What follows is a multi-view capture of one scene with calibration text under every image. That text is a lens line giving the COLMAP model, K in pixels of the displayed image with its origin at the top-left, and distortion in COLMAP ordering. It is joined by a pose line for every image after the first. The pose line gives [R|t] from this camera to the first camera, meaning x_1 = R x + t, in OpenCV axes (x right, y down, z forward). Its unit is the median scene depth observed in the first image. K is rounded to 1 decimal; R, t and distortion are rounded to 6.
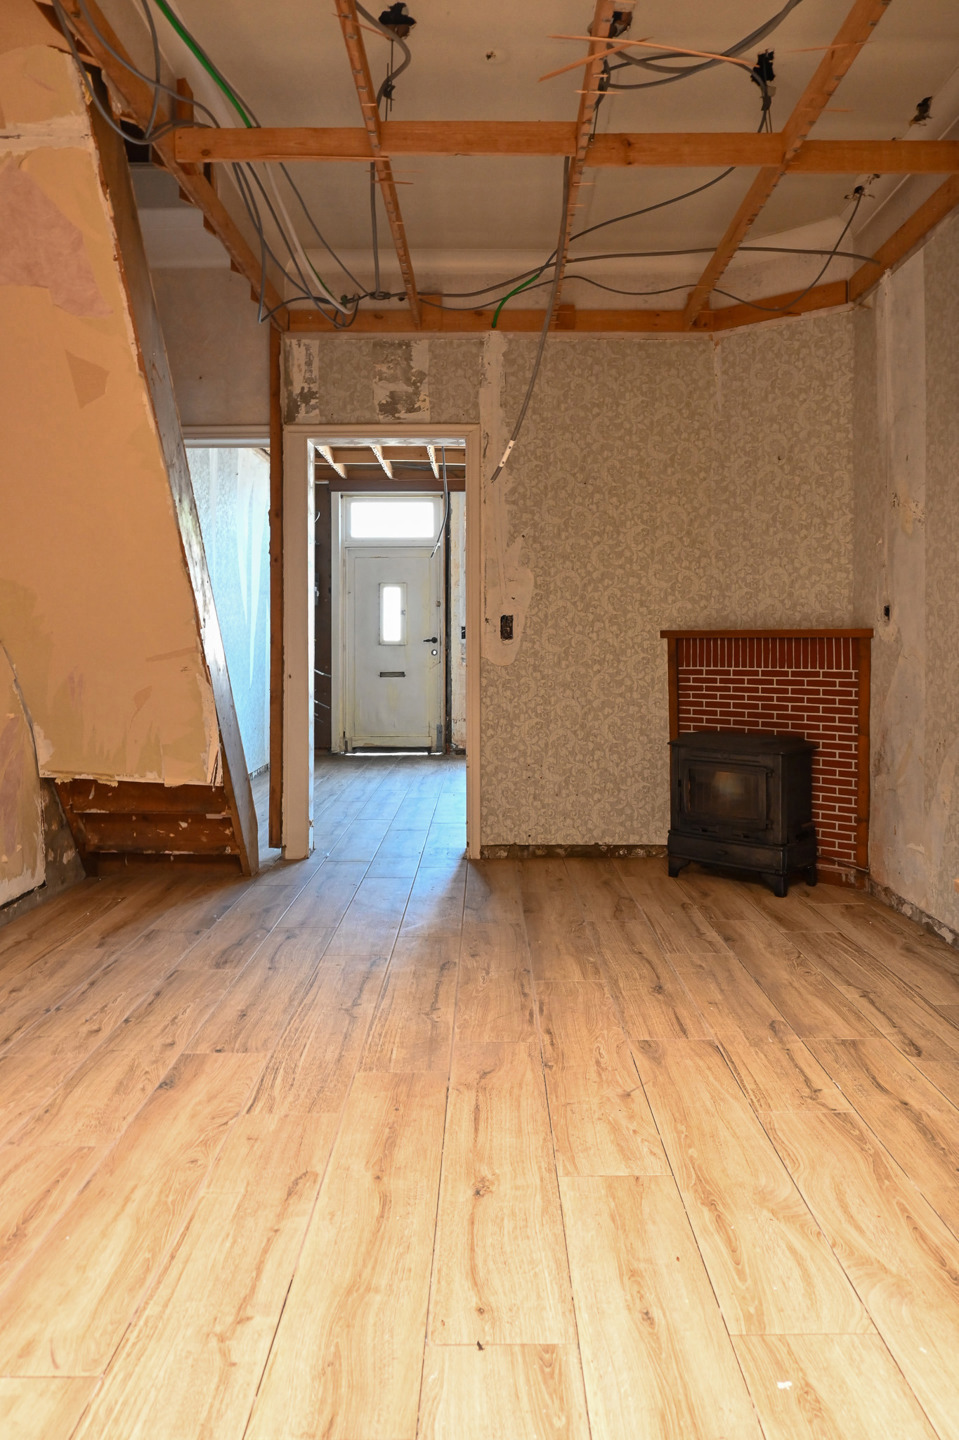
lens RADIAL K [[1051.4, 0, 482.4], [0, 1051.4, 630.1], [0, 0, 1]] dist [-0.011635, 0.005606]
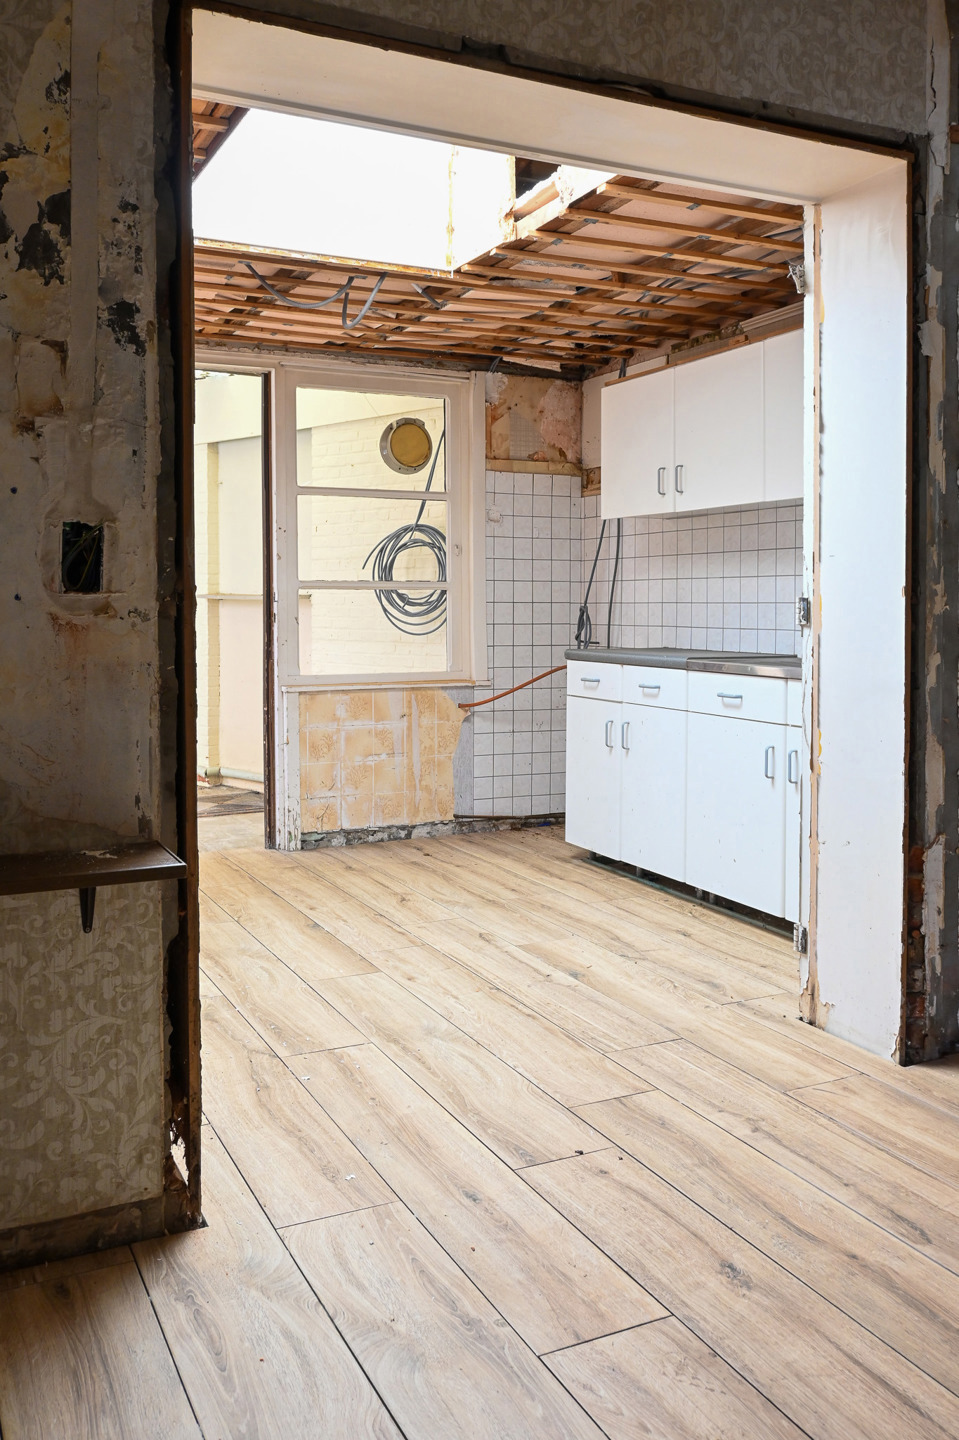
lens RADIAL K [[1193.2, 0, 445.5], [0, 1193.2, 621.9], [0, 0, 1]] dist [0.000325, -0.018367]
pose [[-0.901945, 0.012376, -0.431673, 0.309389], [0.009151, 0.999913, 0.009547, 0.010090], [0.431754, 0.004661, -0.901980, 0.907645]]
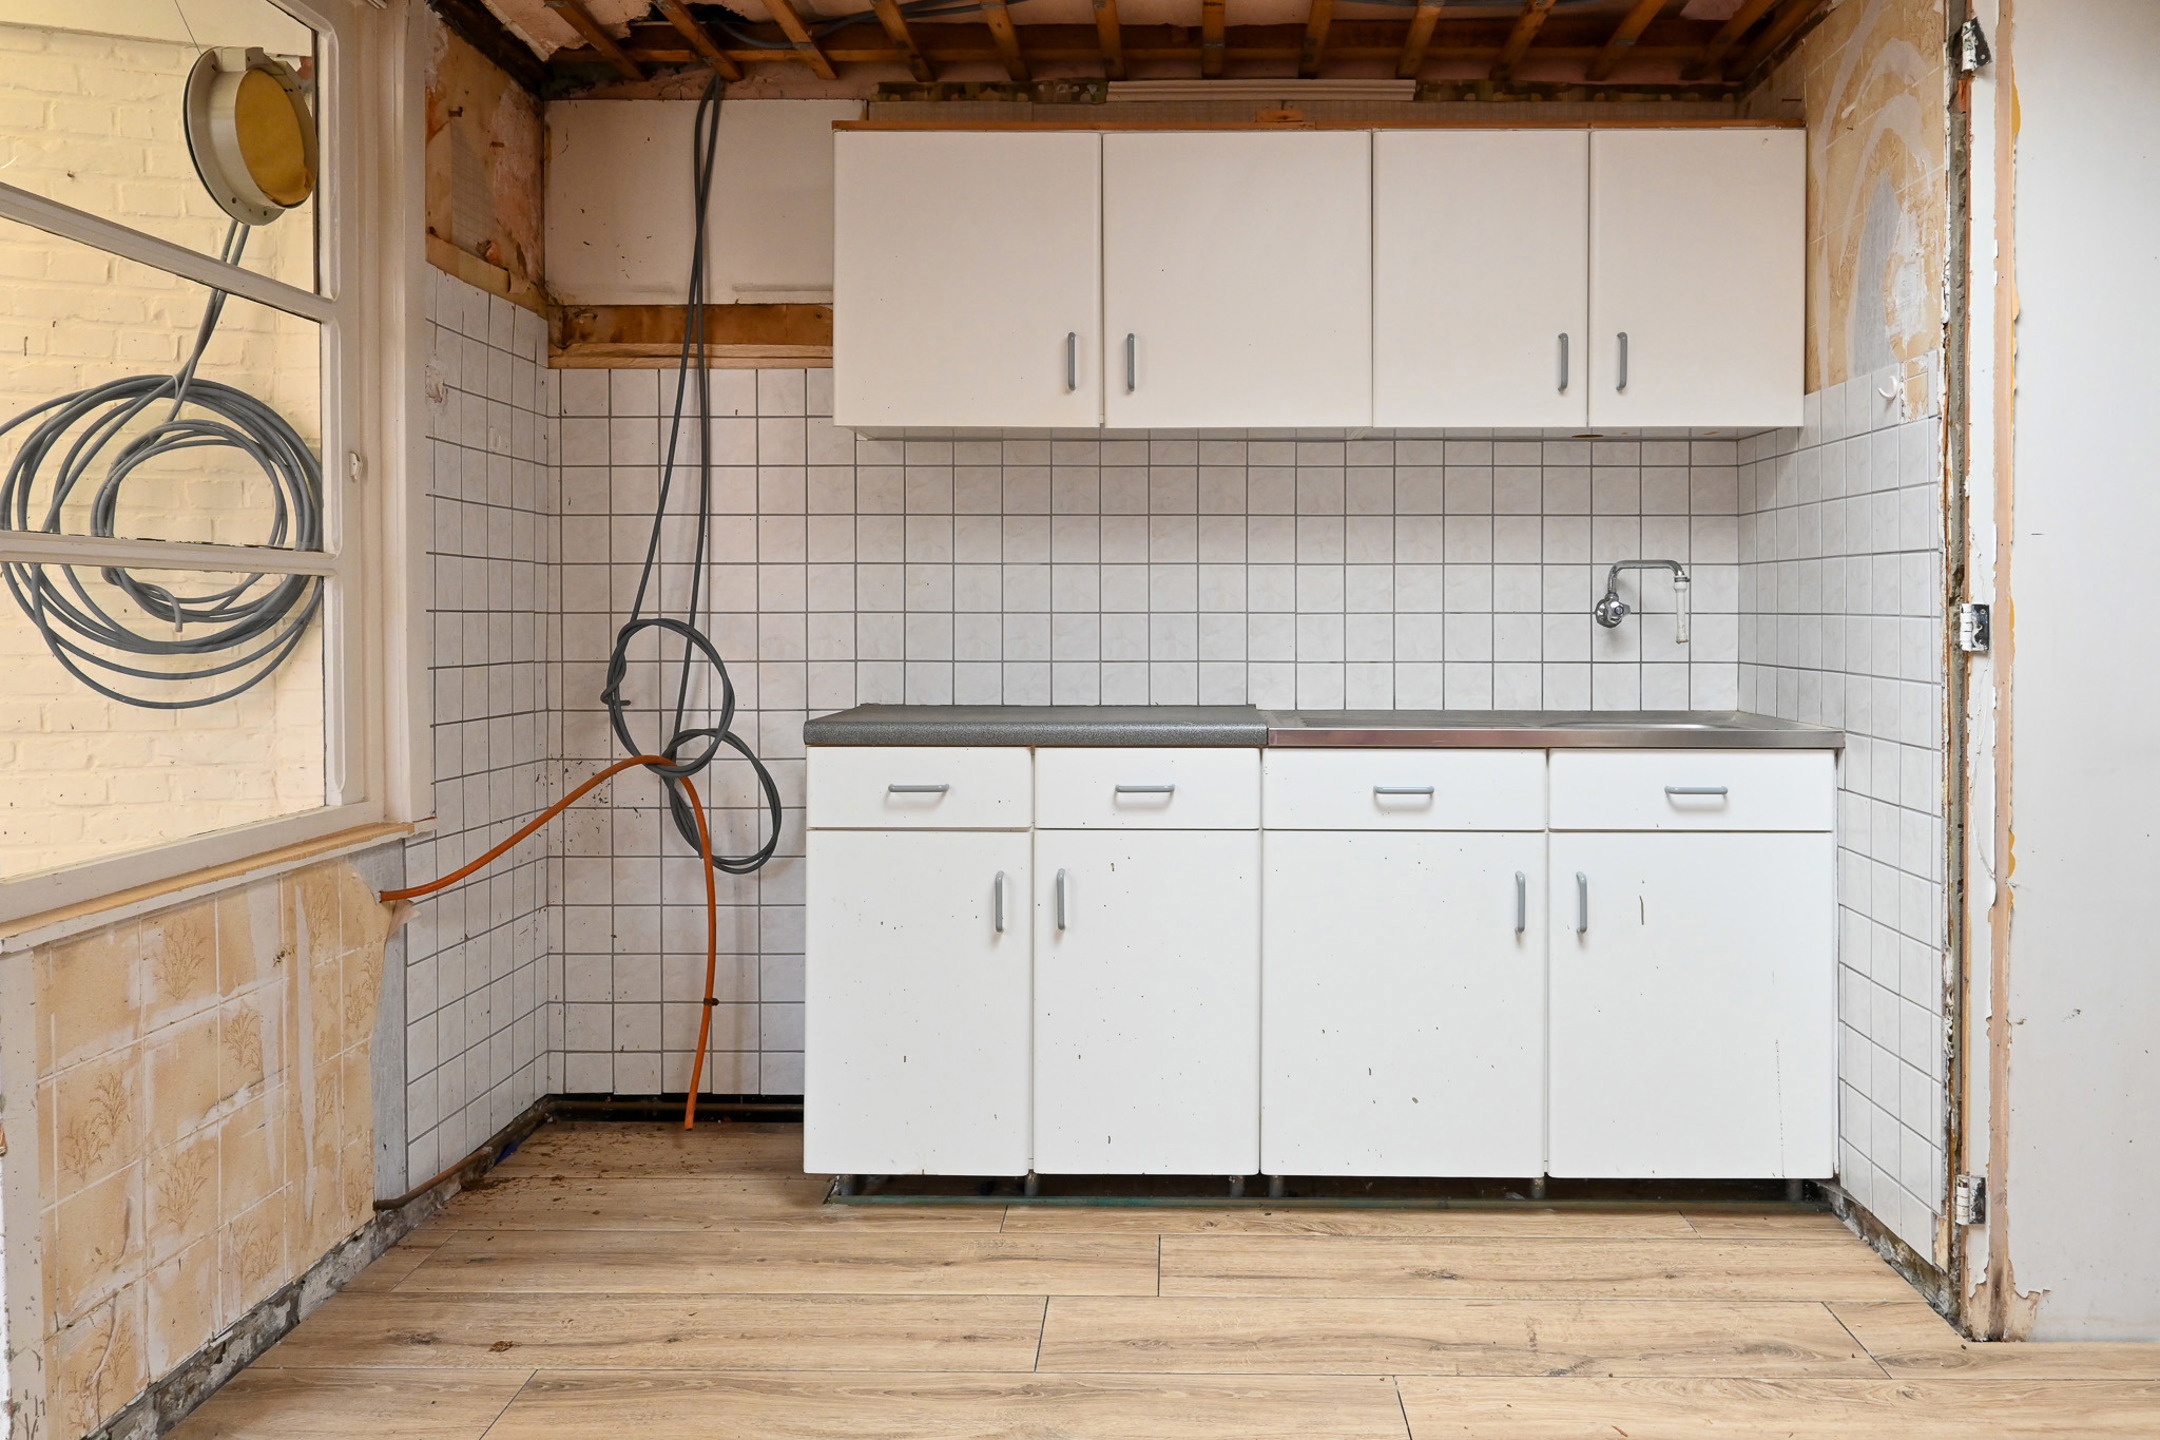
lens RADIAL K [[1539.0, 0, 1213.2], [0, 1539.0, 628.4], [0, 0, 1]] dist [0.010305, -0.011874]
pose [[0.000467, 0.015453, -0.999880, 0.341783], [0.008043, 0.999848, 0.015456, 0.000770], [0.999968, -0.008049, 0.000343, 0.022520]]
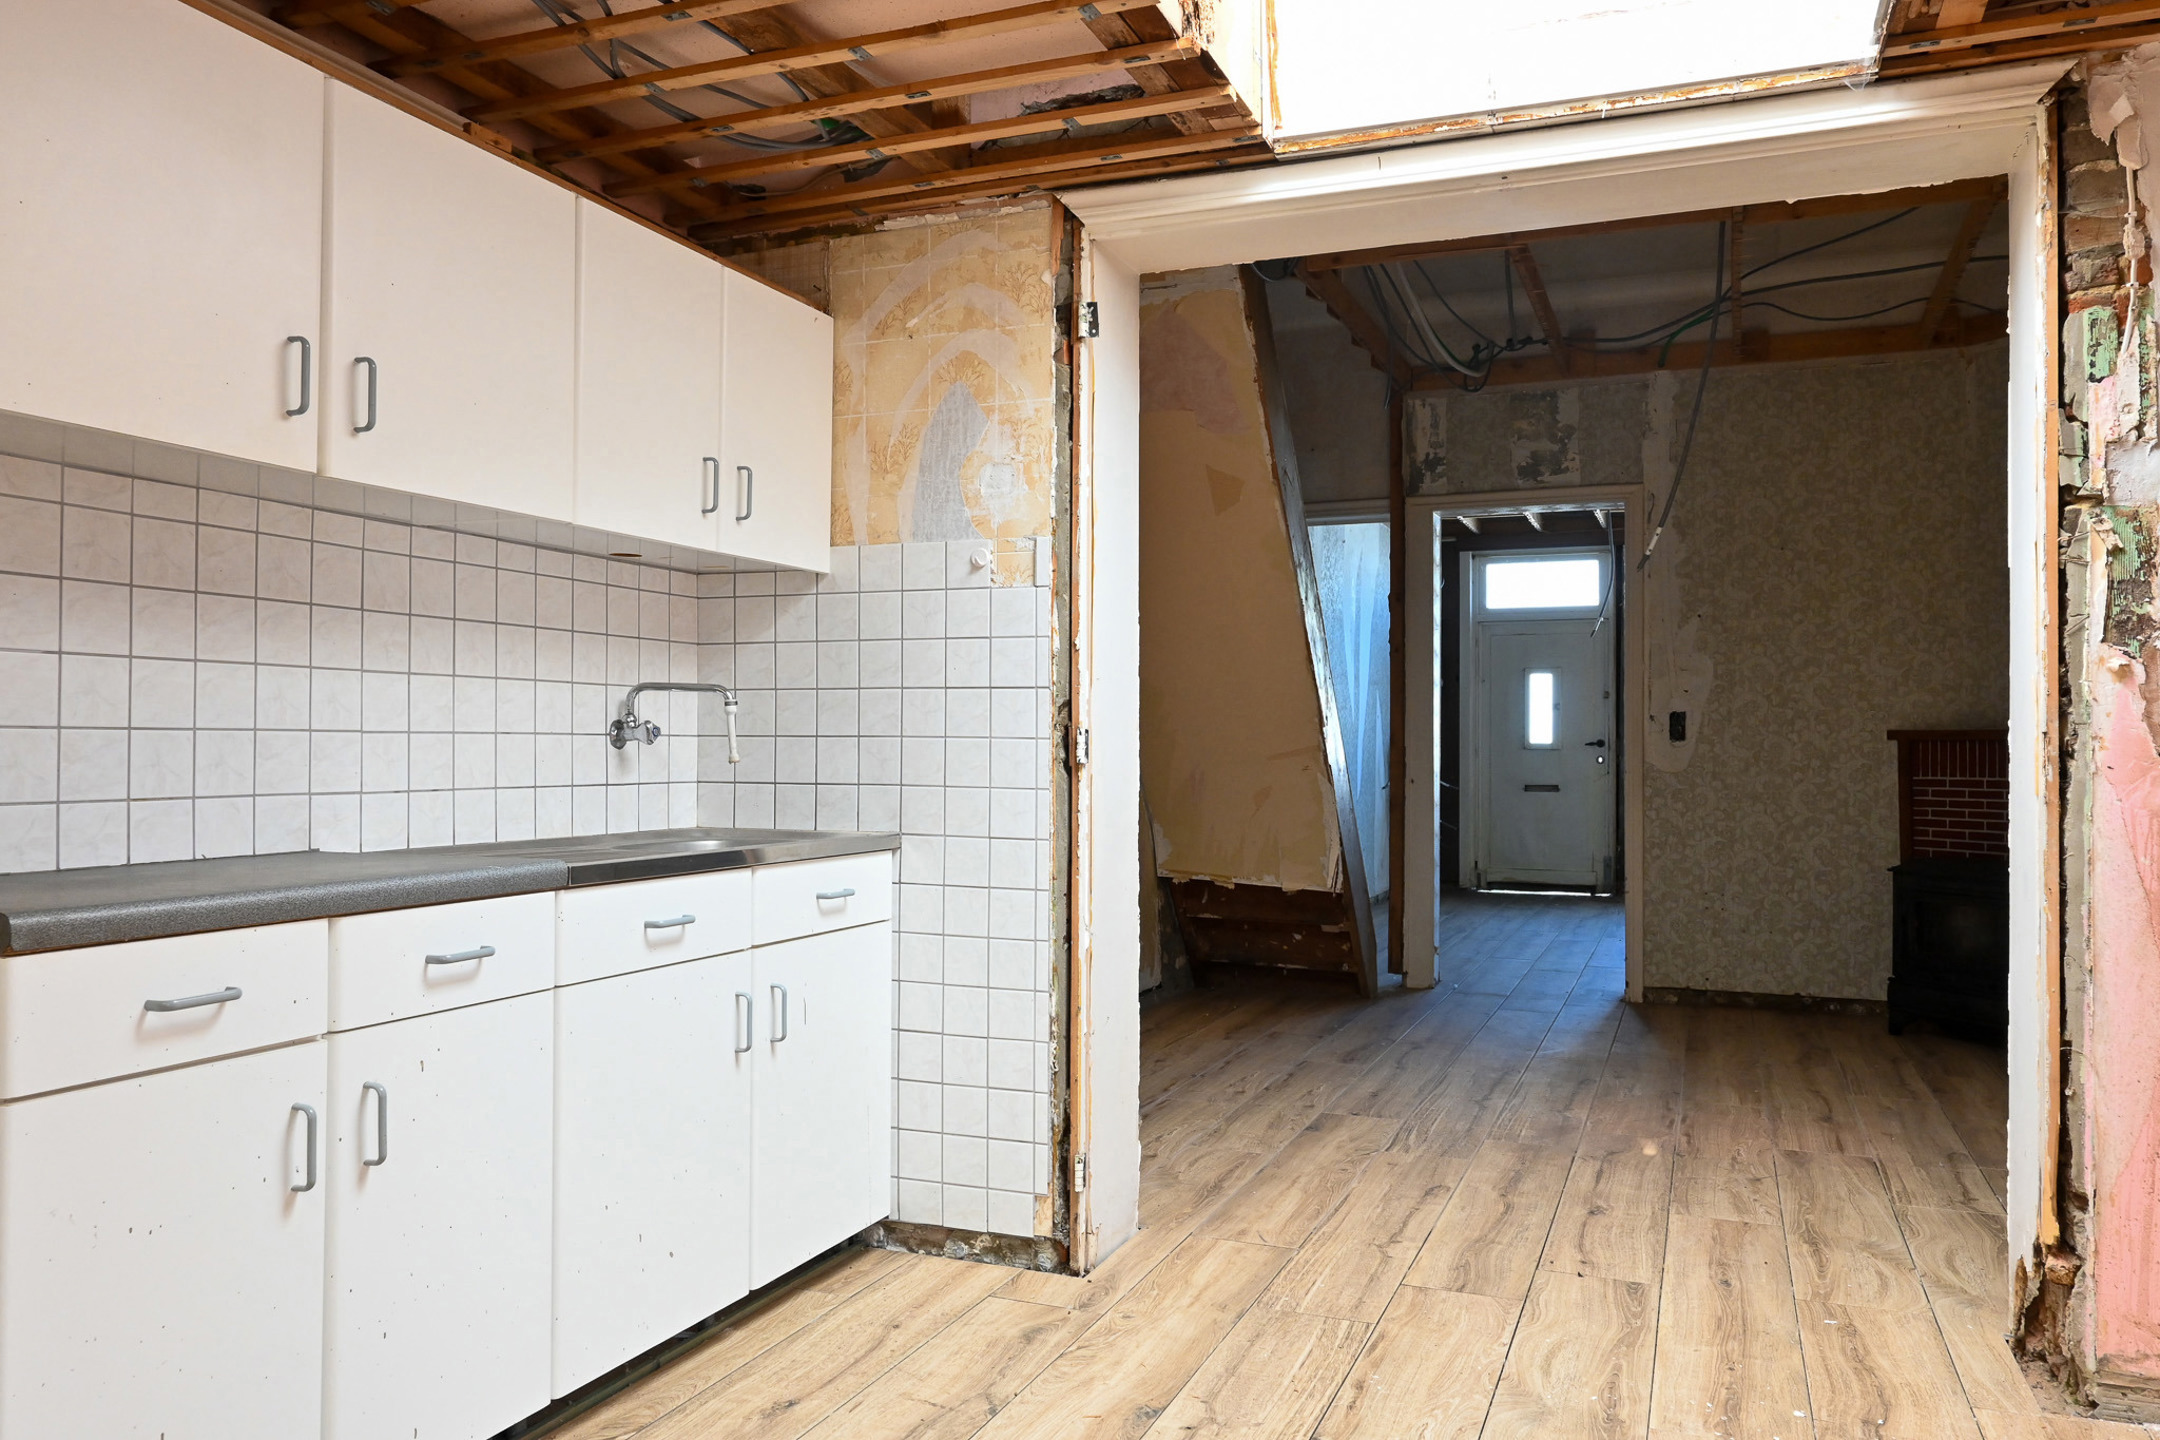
lens RADIAL K [[1539.0, 0, 1056.9], [0, 1539.0, 722.2], [0, 0, 1]] dist [0.010305, -0.011874]
pose [[0.922112, 0.000963, -0.386923, 0.056529], [-0.003433, 0.999978, -0.005691, 0.004183], [0.386909, 0.006576, 0.922095, -0.416042]]
